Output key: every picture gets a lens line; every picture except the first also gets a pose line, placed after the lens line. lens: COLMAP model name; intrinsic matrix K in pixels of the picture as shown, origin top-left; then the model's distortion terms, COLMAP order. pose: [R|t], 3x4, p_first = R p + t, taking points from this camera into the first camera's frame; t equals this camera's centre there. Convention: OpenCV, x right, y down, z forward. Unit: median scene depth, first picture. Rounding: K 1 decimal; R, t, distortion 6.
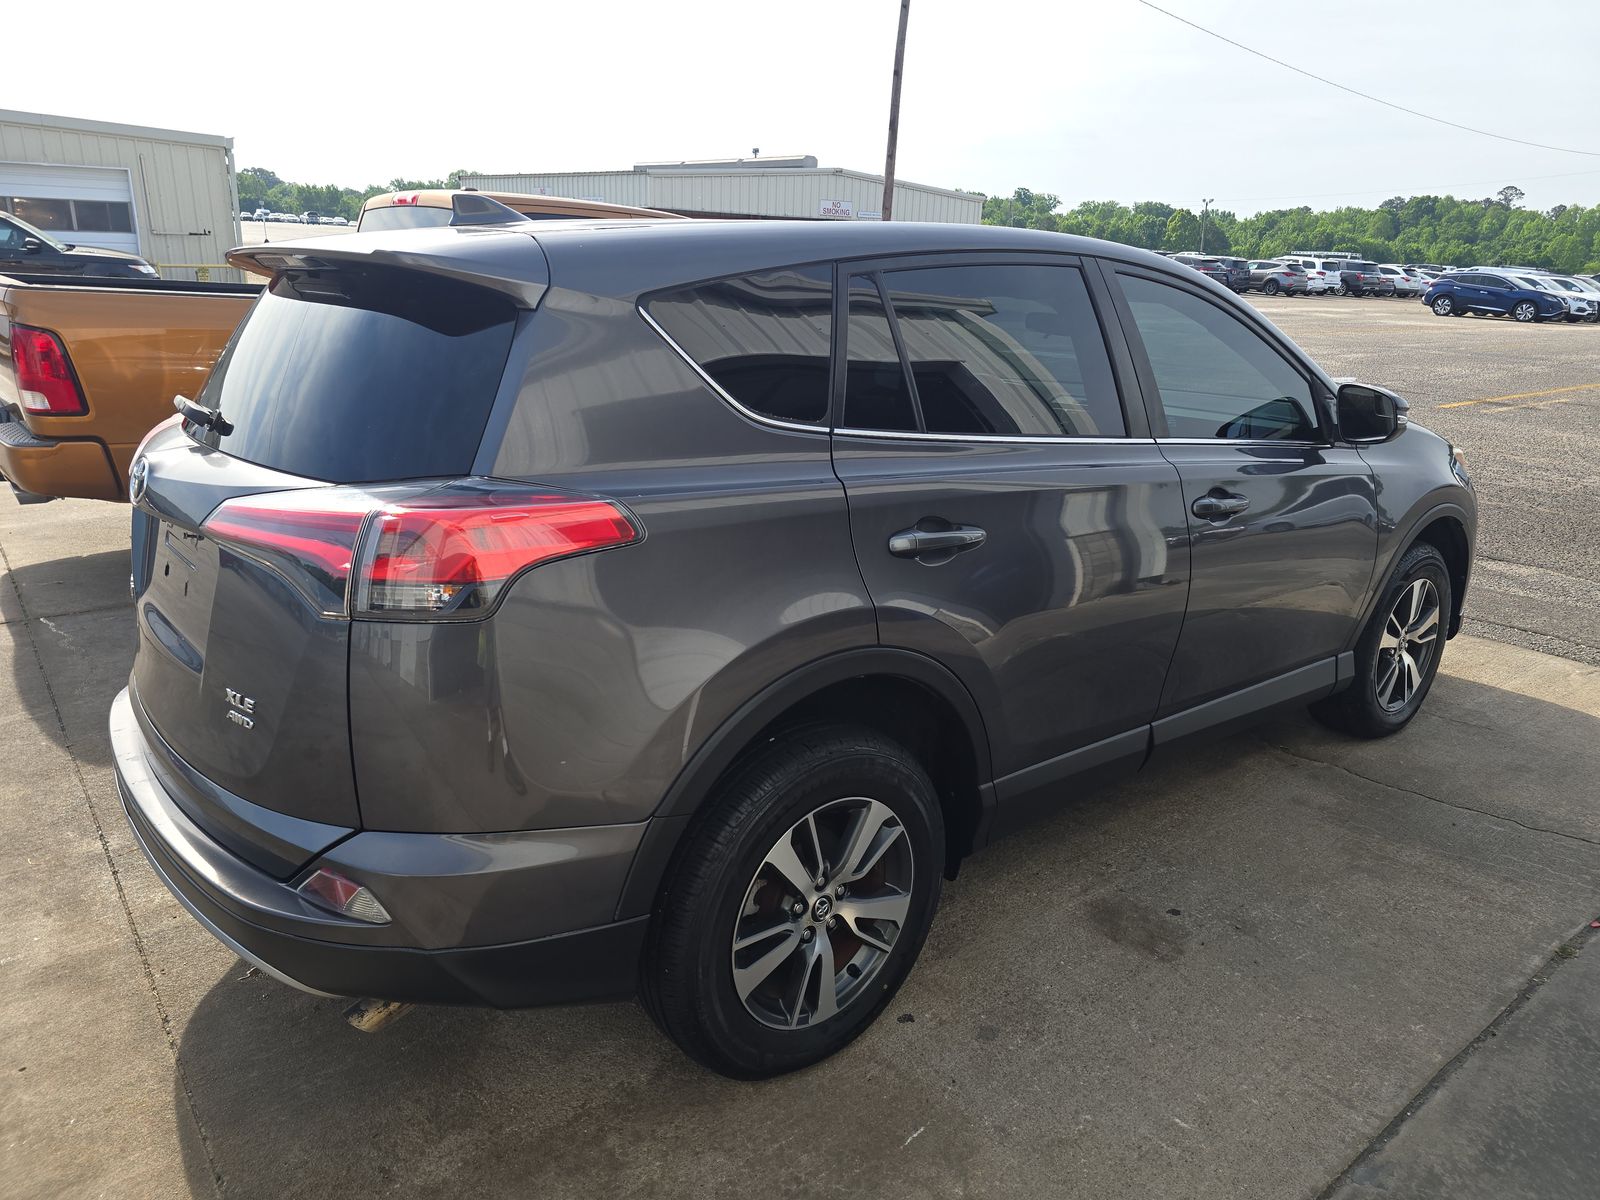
lens RADIAL K [[1089.6, 0, 804.1], [0, 1089.6, 589.2], [0, 0, 1]] dist [0.007810, -0.000958]
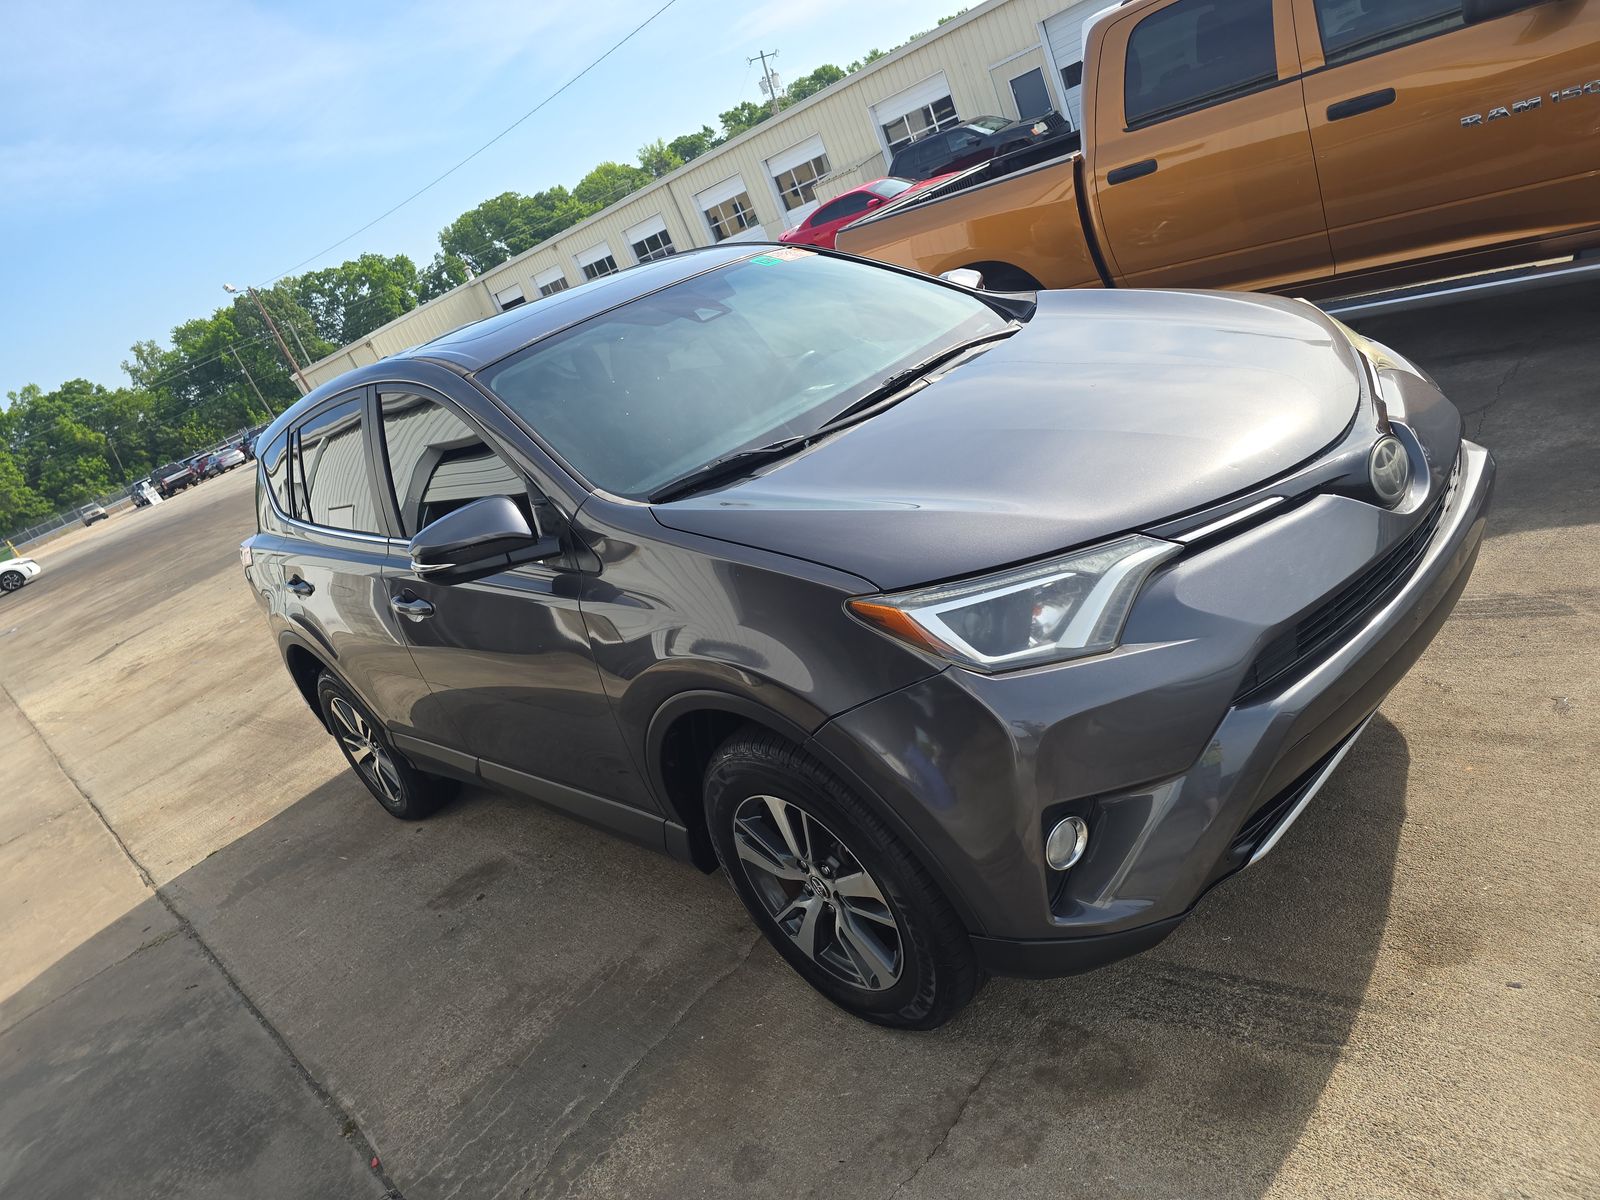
lens RADIAL K [[1089.6, 0, 804.1], [0, 1089.6, 589.2], [0, 0, 1]] dist [0.007810, -0.000958]
pose [[0.058305, 0.280299, -0.958141, 1.558735], [0.079587, 0.955413, 0.284344, -0.398959], [0.995121, -0.092835, 0.033397, 1.440143]]
